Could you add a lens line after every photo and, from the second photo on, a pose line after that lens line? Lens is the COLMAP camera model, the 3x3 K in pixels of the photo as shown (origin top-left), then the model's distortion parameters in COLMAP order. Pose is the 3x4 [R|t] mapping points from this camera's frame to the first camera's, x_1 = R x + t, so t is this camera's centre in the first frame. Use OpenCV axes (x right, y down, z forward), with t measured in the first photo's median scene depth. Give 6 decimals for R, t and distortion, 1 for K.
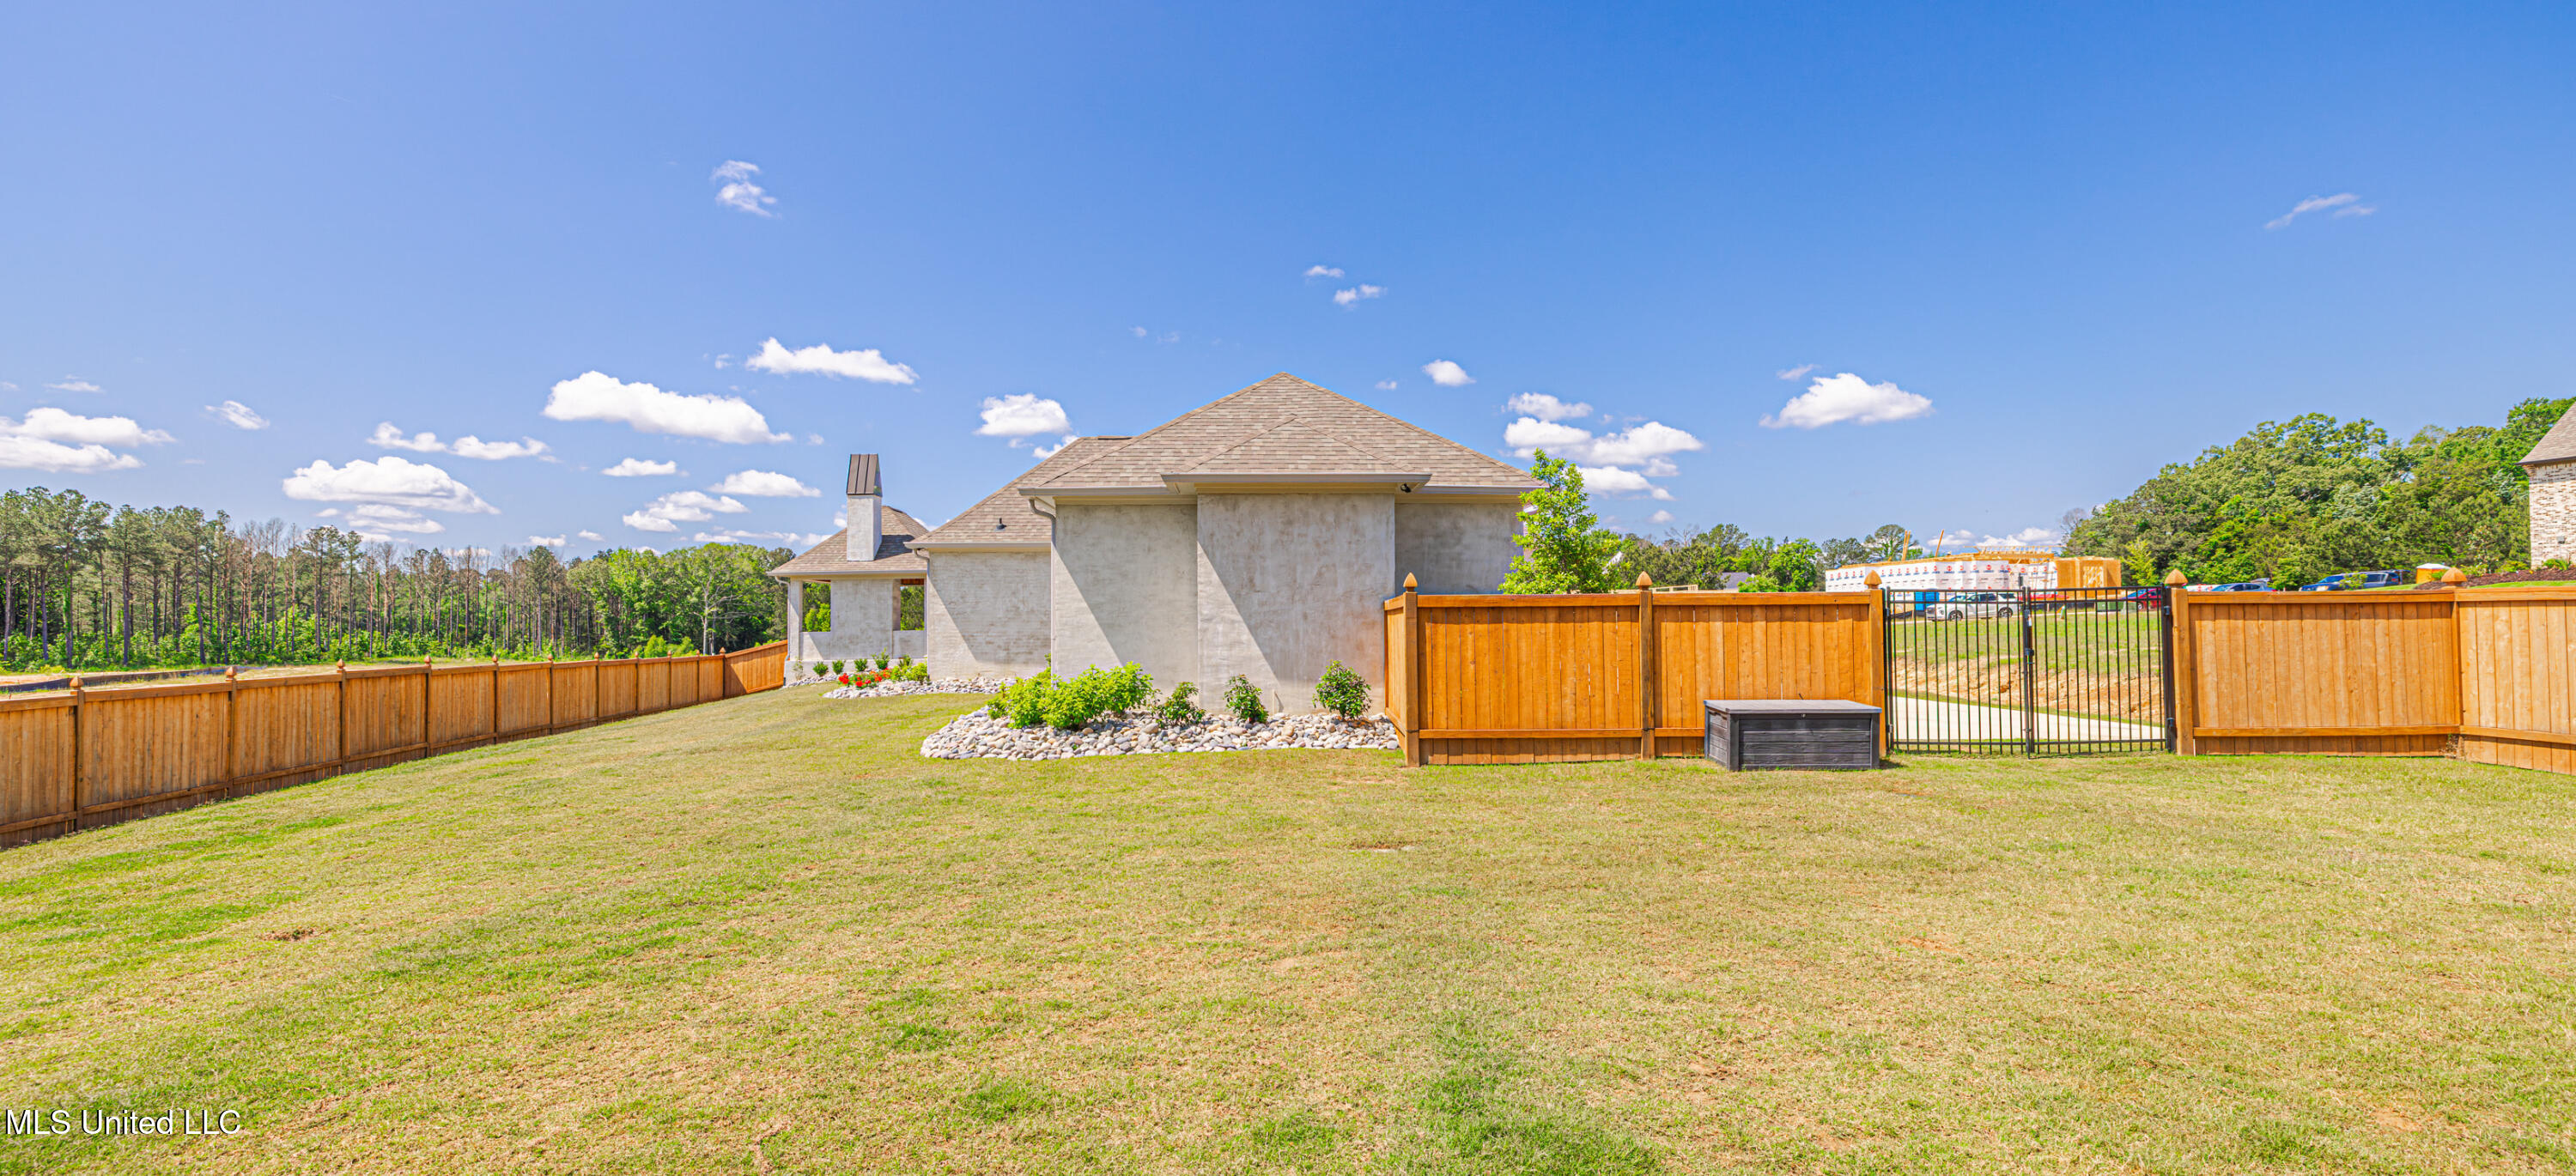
lens RADIAL K [[1072.0, 0, 1297.2], [0, 1072.0, 591.2], [0, 0, 1]] dist [-0.000249, 0.000024]
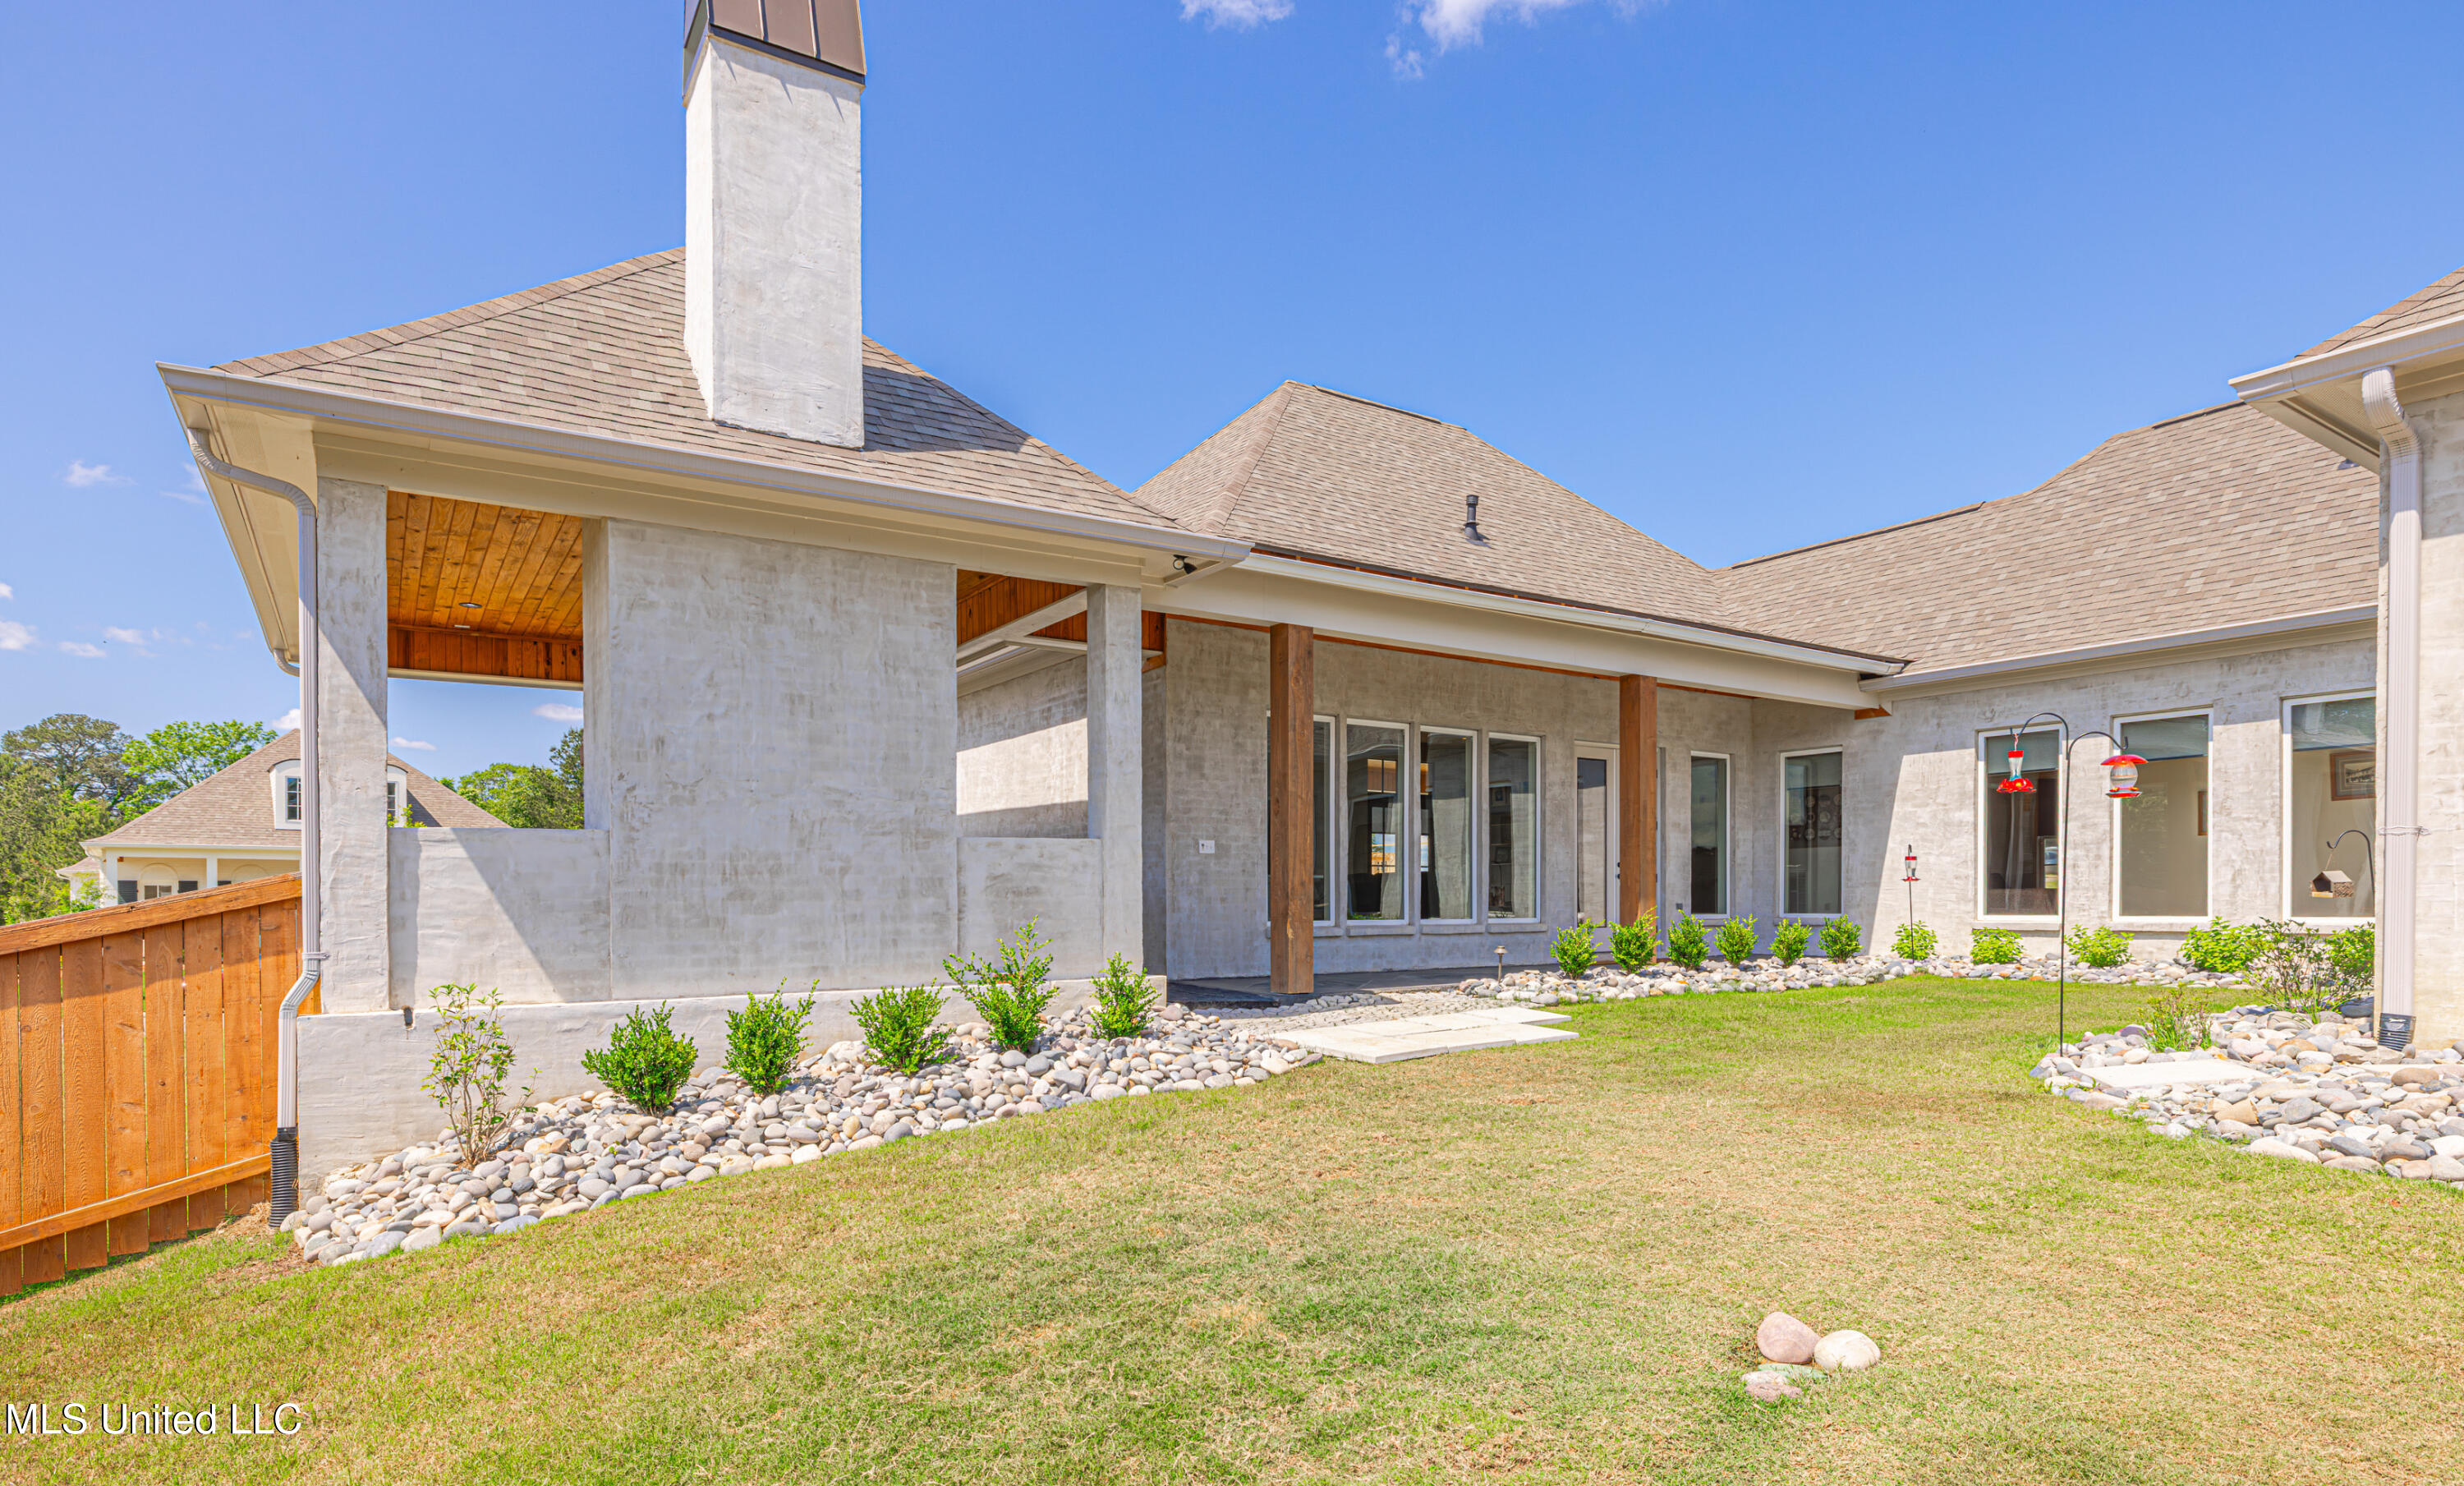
lens RADIAL K [[1321.2, 0, 1228.5], [0, 1321.2, 925.0], [0, 0, 1]] dist [0.000876, 0.001899]
pose [[0.862628, -0.001189, 0.505838, -1.165861], [-0.020258, 0.999114, 0.036897, 0.109534], [-0.505433, -0.042076, 0.861839, 1.983865]]
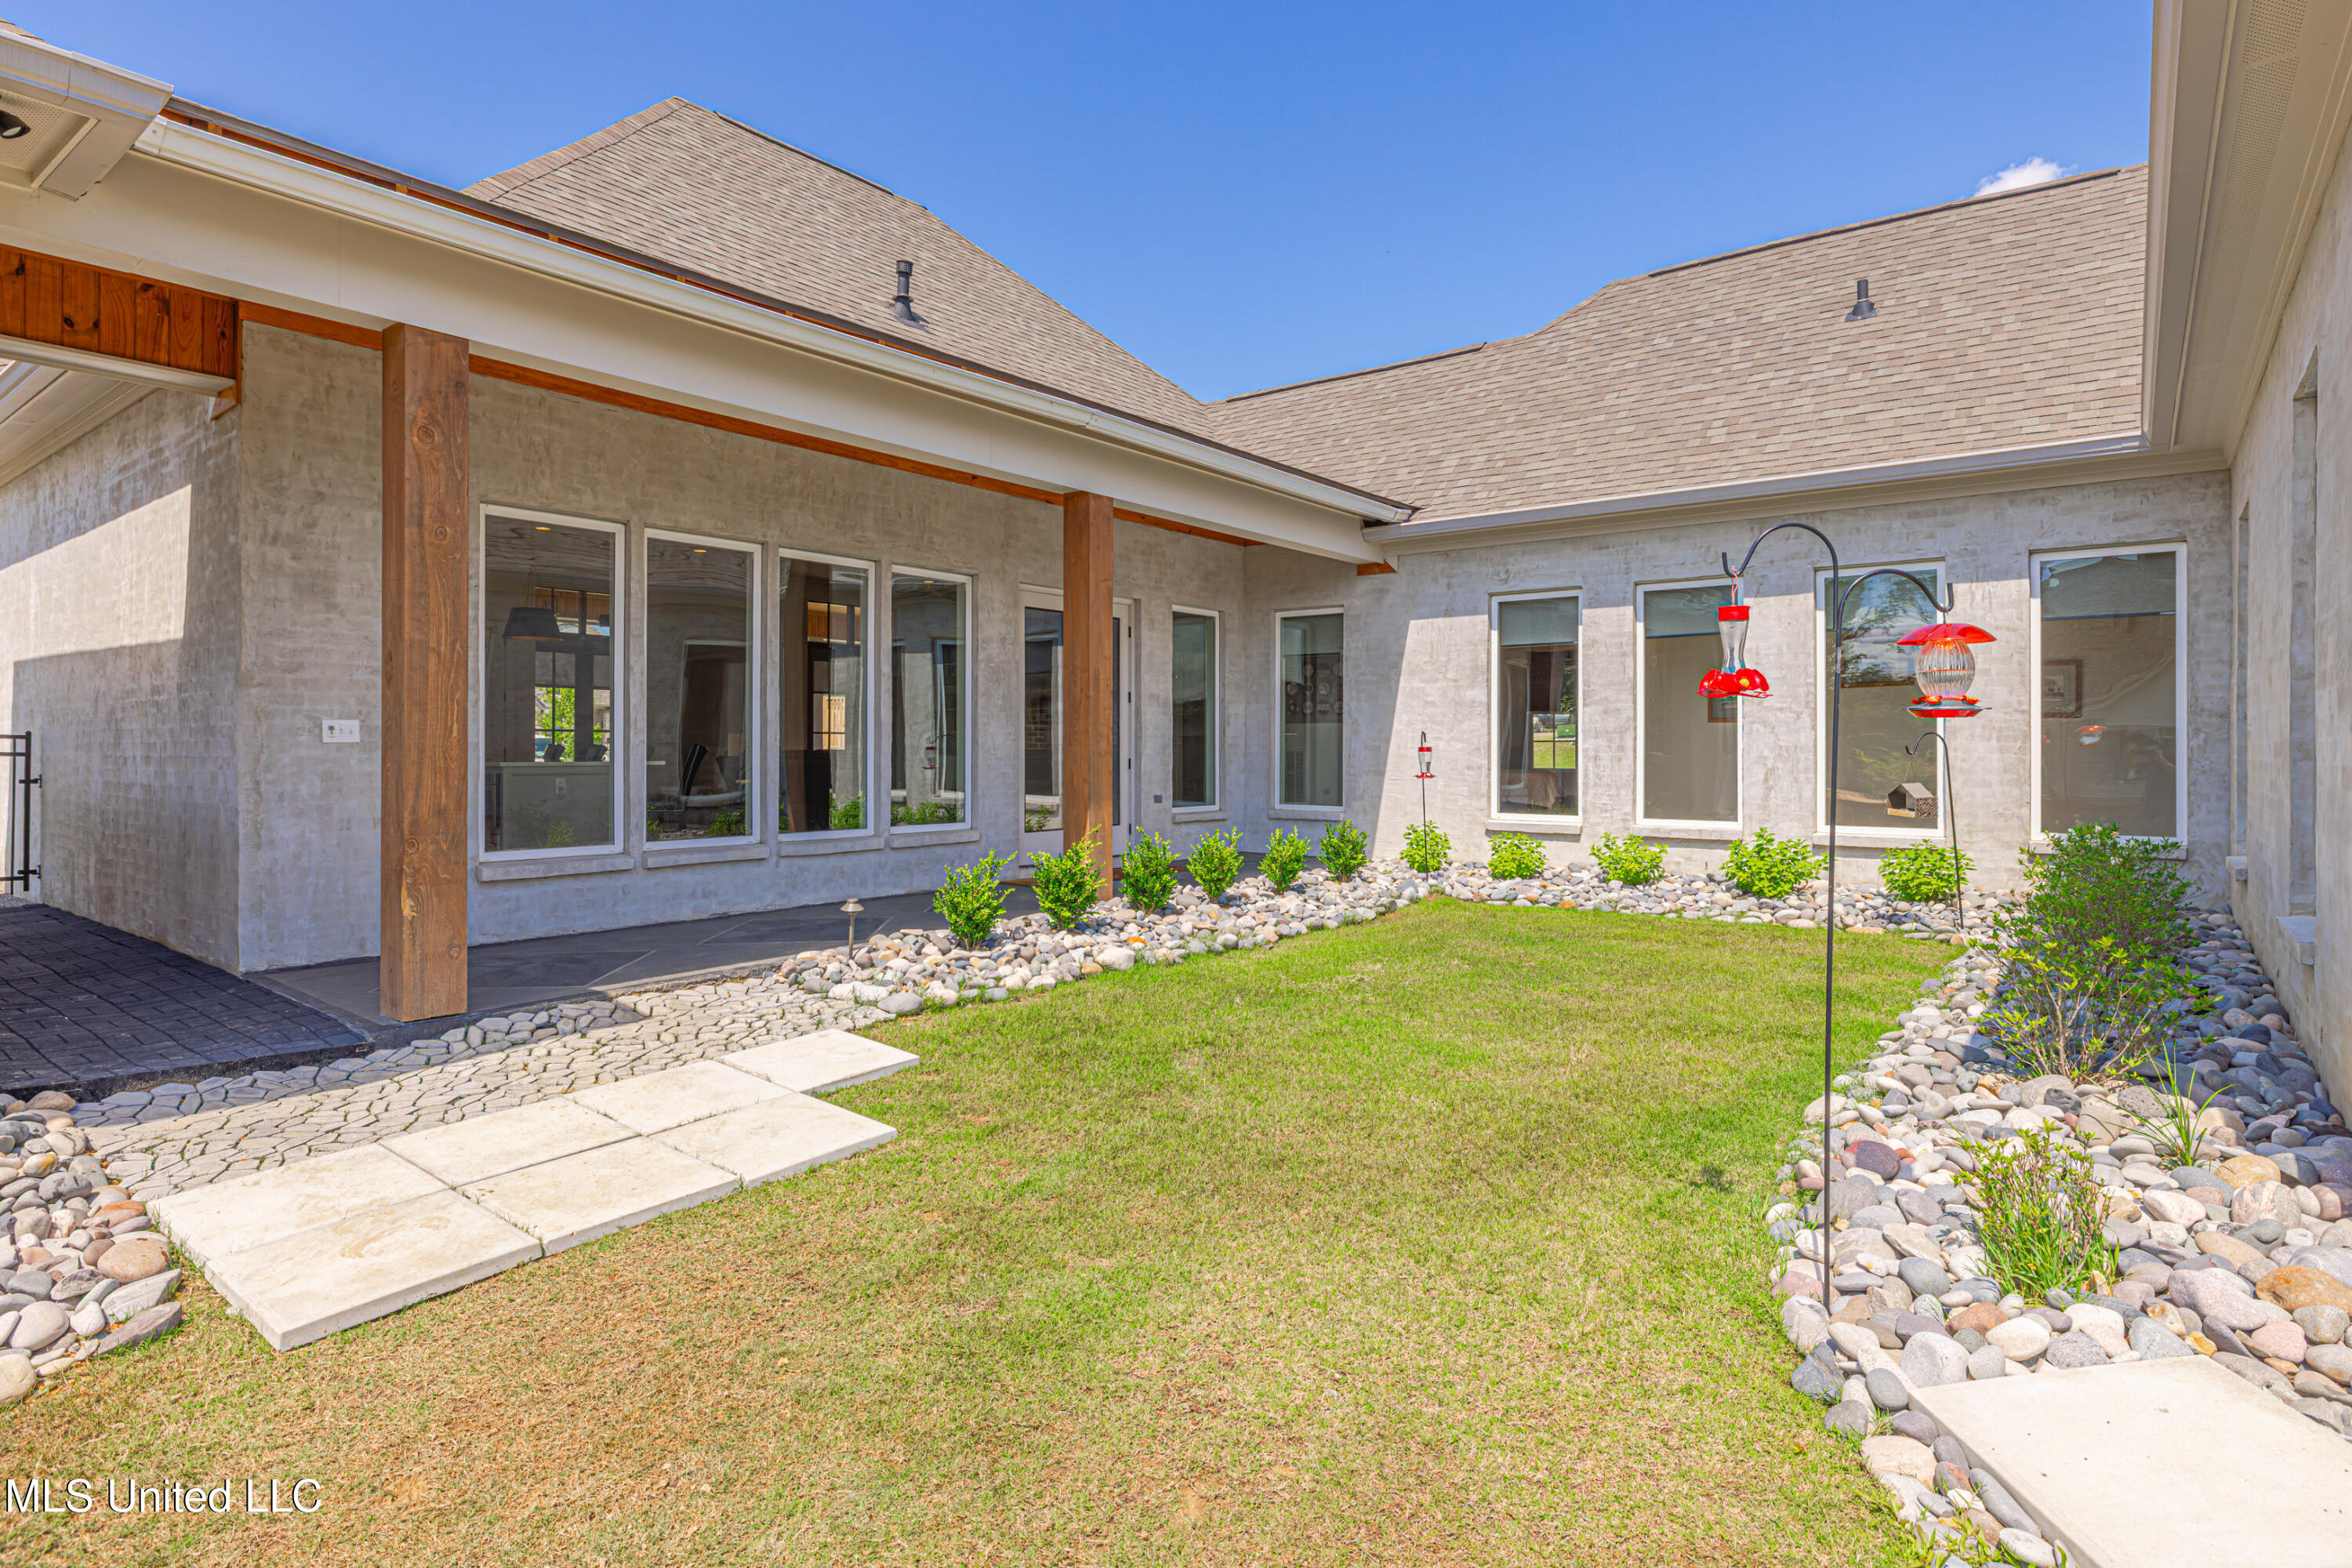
lens RADIAL K [[1233.9, 0, 1186.8], [0, 1233.9, 765.5], [0, 0, 1]] dist [-0.000932, 0.000243]
pose [[0.661342, 0.000482, 0.750084, -0.882220], [-0.031441, 0.999139, 0.027080, 0.081450], [-0.749425, -0.041492, 0.660787, 2.191525]]
